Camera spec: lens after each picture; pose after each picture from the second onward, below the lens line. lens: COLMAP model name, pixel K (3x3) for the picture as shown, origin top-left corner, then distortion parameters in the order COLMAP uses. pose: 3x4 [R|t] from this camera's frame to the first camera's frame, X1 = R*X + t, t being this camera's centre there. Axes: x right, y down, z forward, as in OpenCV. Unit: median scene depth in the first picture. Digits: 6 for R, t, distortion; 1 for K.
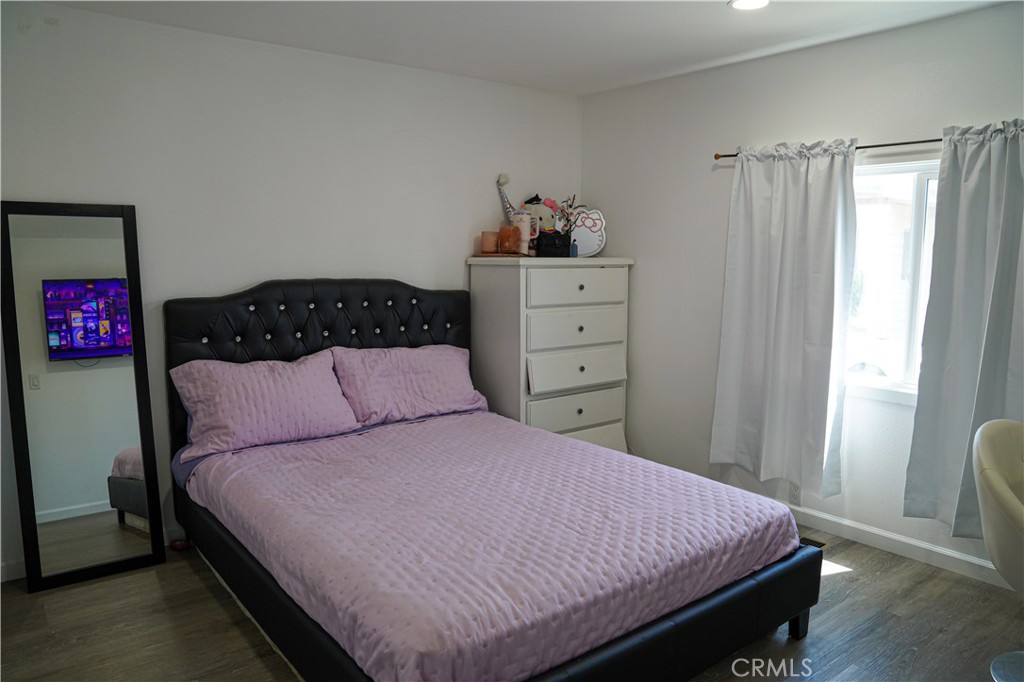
lens RADIAL K [[718.5, 0, 507.9], [0, 718.5, 348.4], [0, 0, 1]] dist [-0.133529, 0.101130]
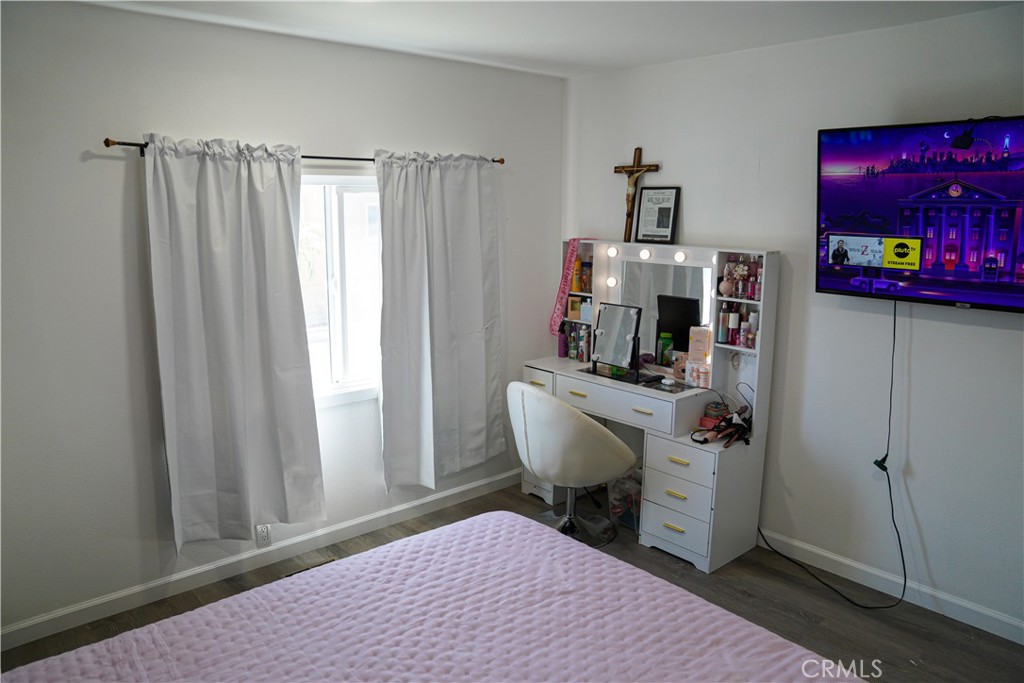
lens RADIAL K [[718.5, 0, 507.9], [0, 718.5, 348.9], [0, 0, 1]] dist [-0.133529, 0.101130]
pose [[-0.059834, -0.203300, 0.977287, -0.550659], [0.128062, 0.969387, 0.209497, -0.216268], [-0.989960, 0.137688, -0.031967, 0.852538]]
